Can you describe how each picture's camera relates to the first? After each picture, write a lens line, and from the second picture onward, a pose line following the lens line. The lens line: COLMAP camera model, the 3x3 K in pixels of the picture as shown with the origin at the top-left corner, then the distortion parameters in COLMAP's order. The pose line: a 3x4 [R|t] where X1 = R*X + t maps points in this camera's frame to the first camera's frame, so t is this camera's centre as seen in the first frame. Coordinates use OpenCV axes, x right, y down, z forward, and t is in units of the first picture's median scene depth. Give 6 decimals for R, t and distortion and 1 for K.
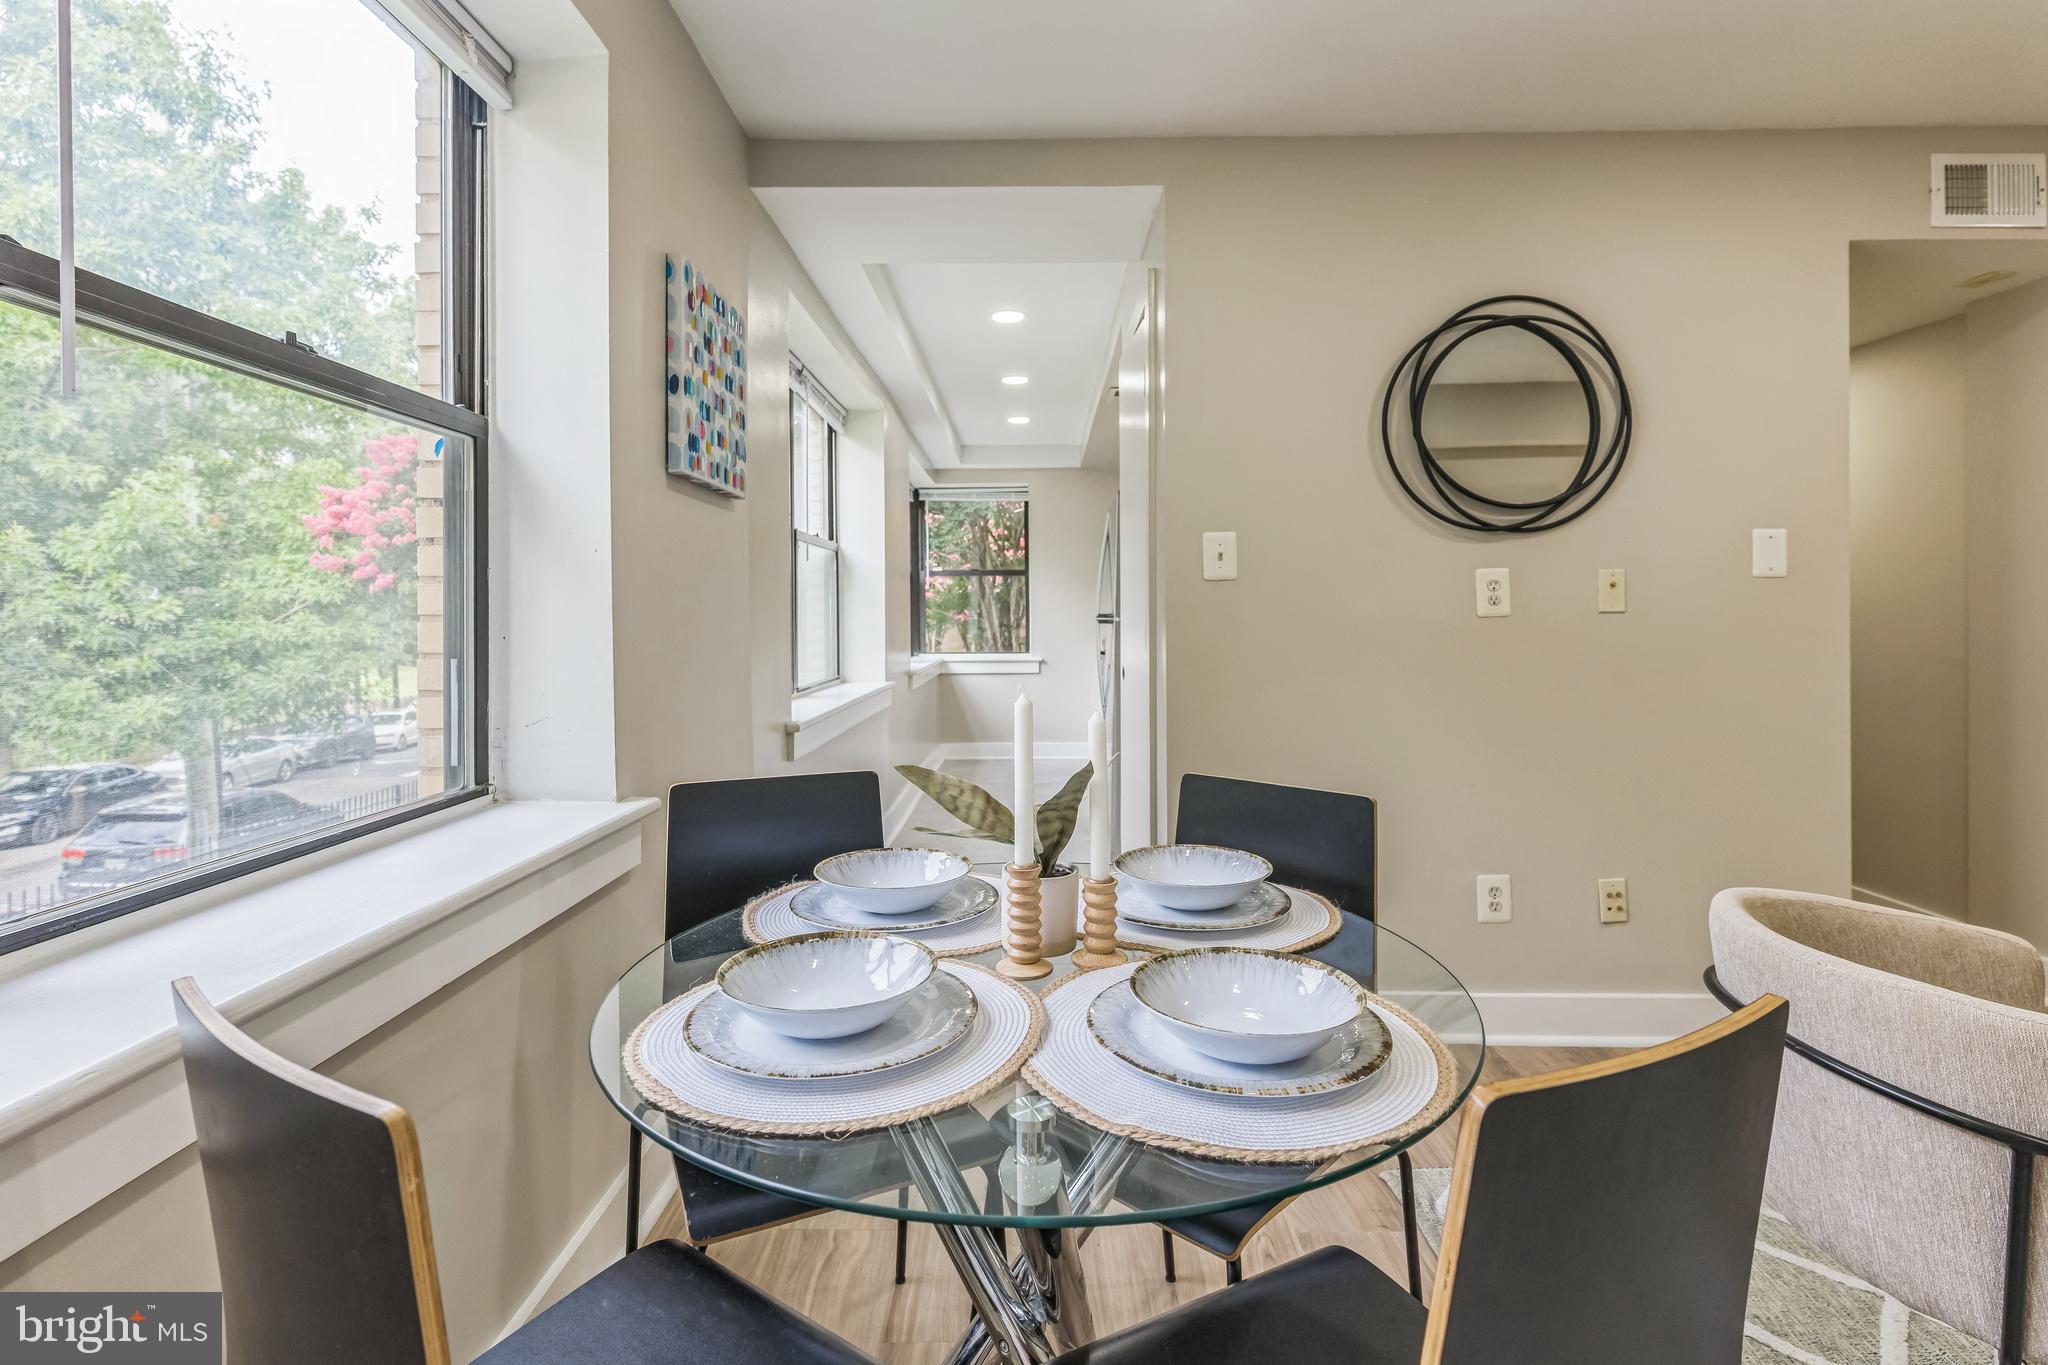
lens RADIAL K [[985.8, 0, 1027.1], [0, 985.8, 604.1], [0, 0, 1]] dist [-0.000047, -0.000147]
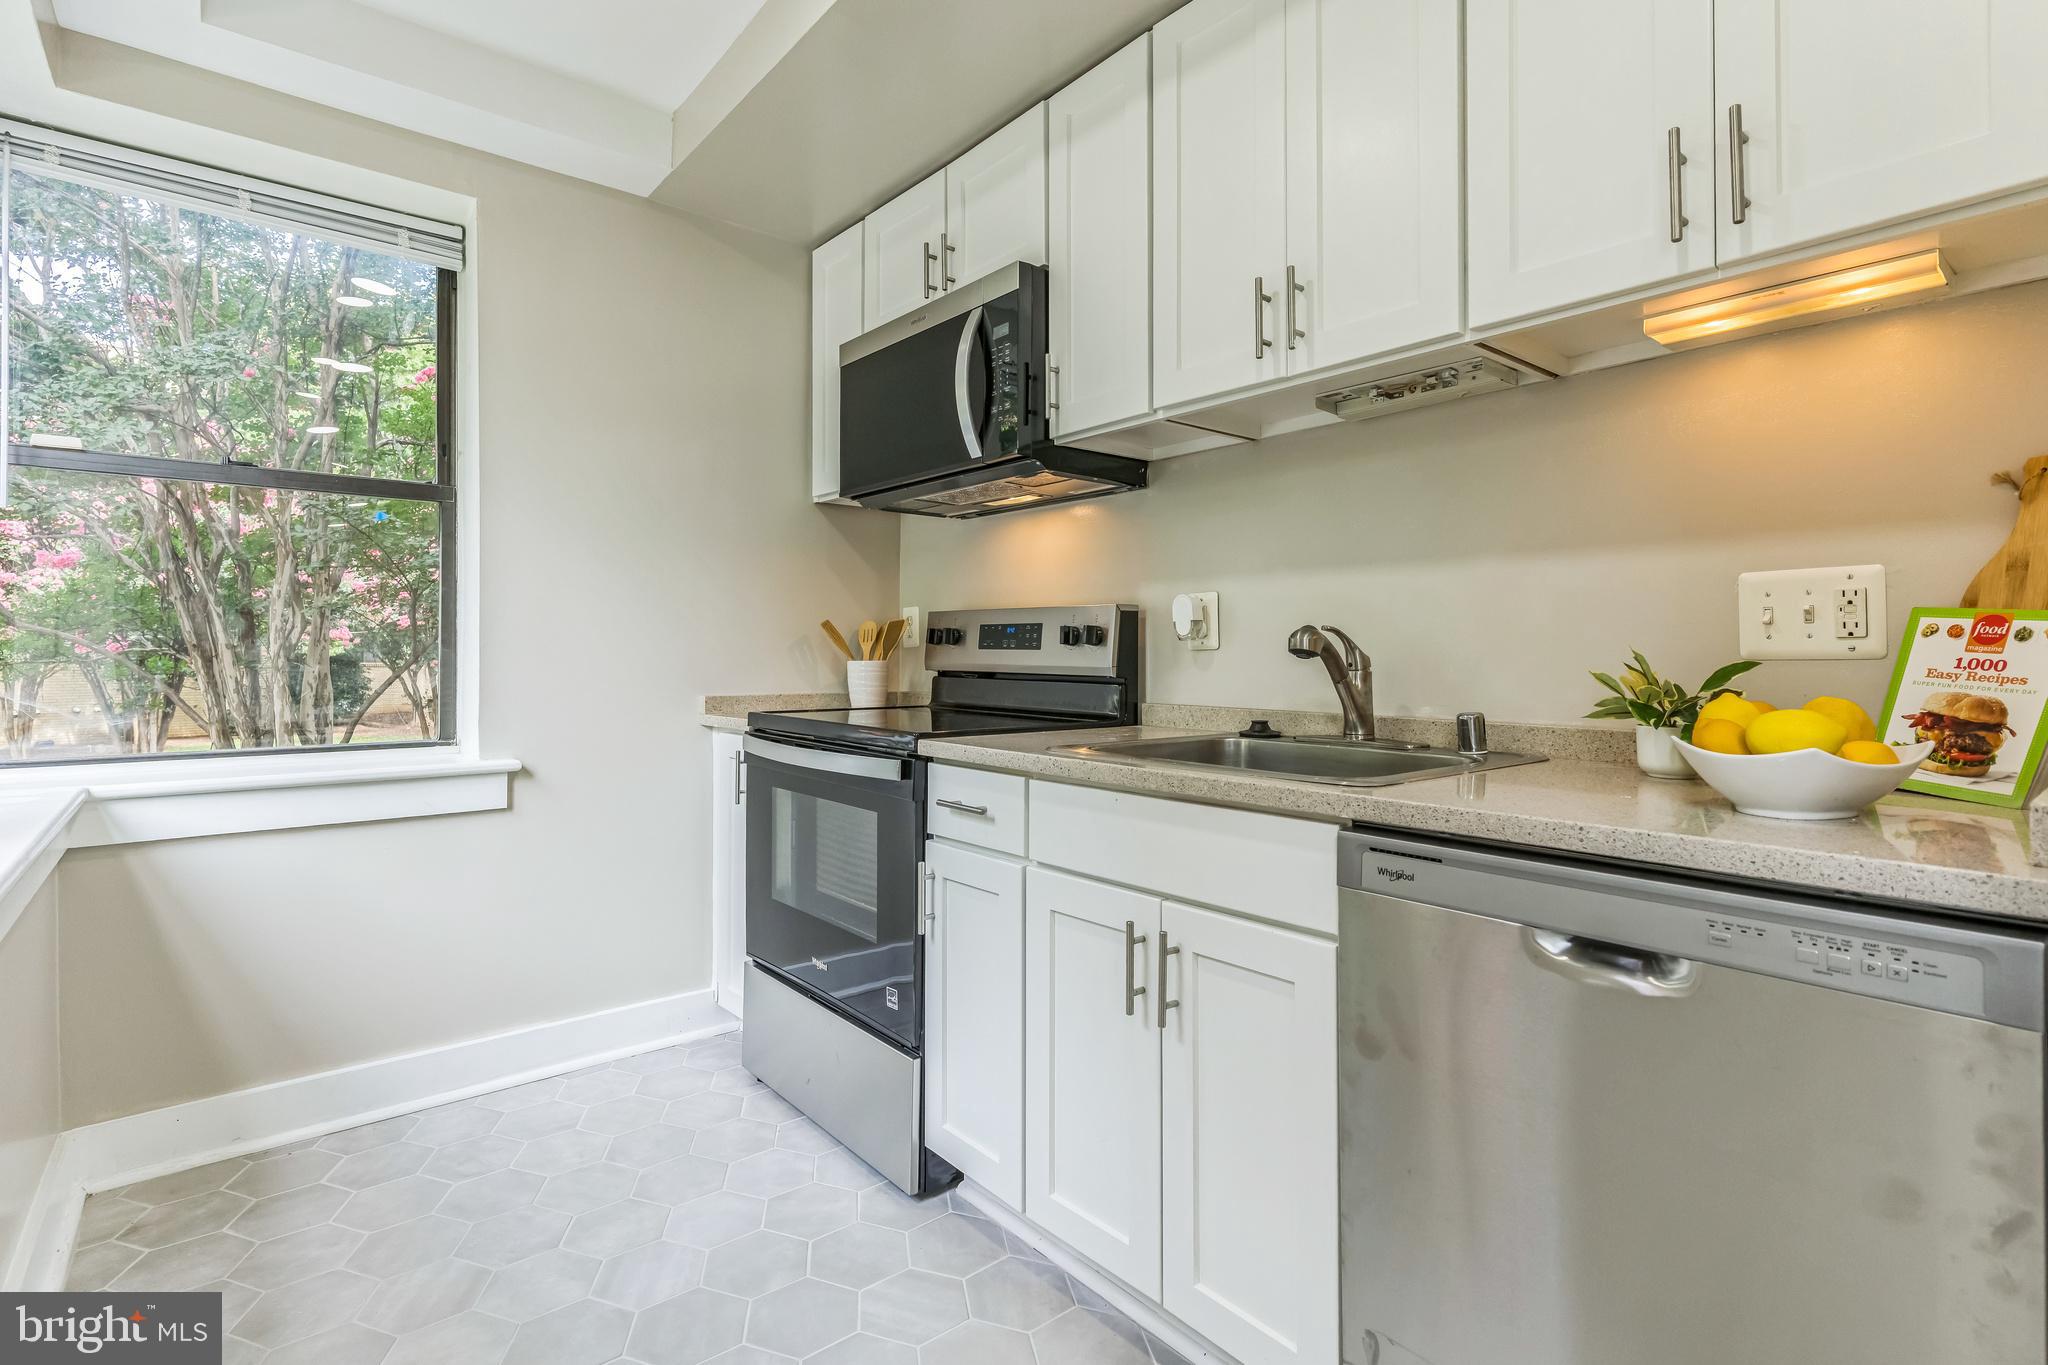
lens RADIAL K [[992.0, 0, 1043.0], [0, 992.0, 640.0], [0, 0, 1]] dist [0.010363, 0.000043]
pose [[0.758926, 0.012933, 0.651049, -0.195208], [-0.011918, 0.999911, -0.005970, 0.048443], [-0.651068, -0.003228, 0.759013, 1.938237]]
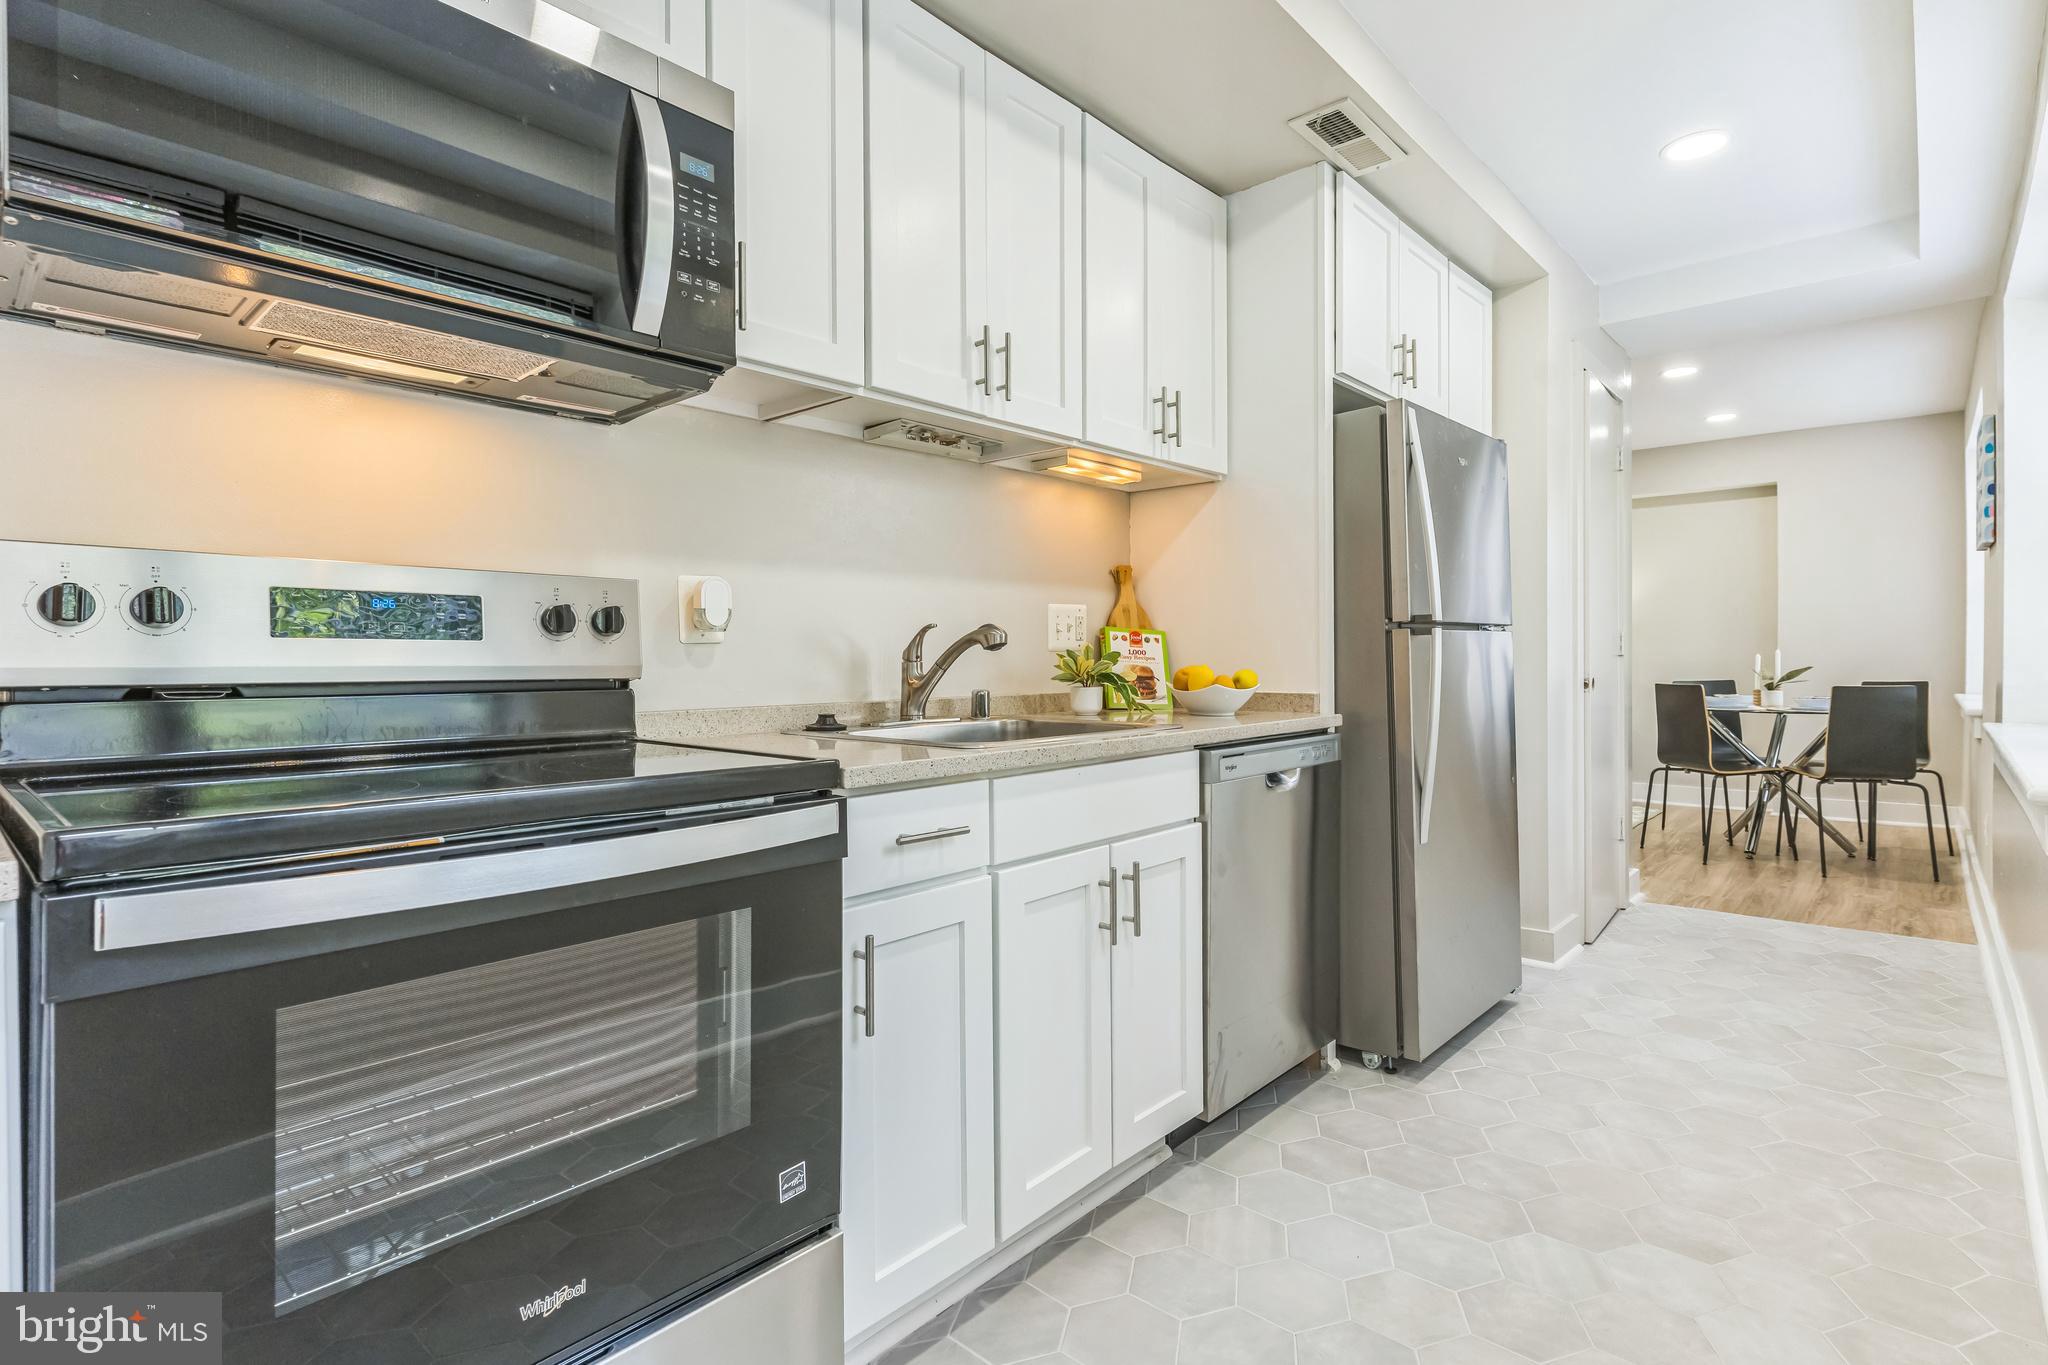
lens RADIAL K [[984.6, 0, 1027.4], [0, 984.6, 656.8], [0, 0, 1]] dist [-0.000102, 0.000209]
pose [[-0.746107, 0.007264, 0.665786, -0.192005], [0.000272, 0.999944, -0.010606, 0.068147], [-0.665826, -0.007732, -0.746067, 2.893395]]
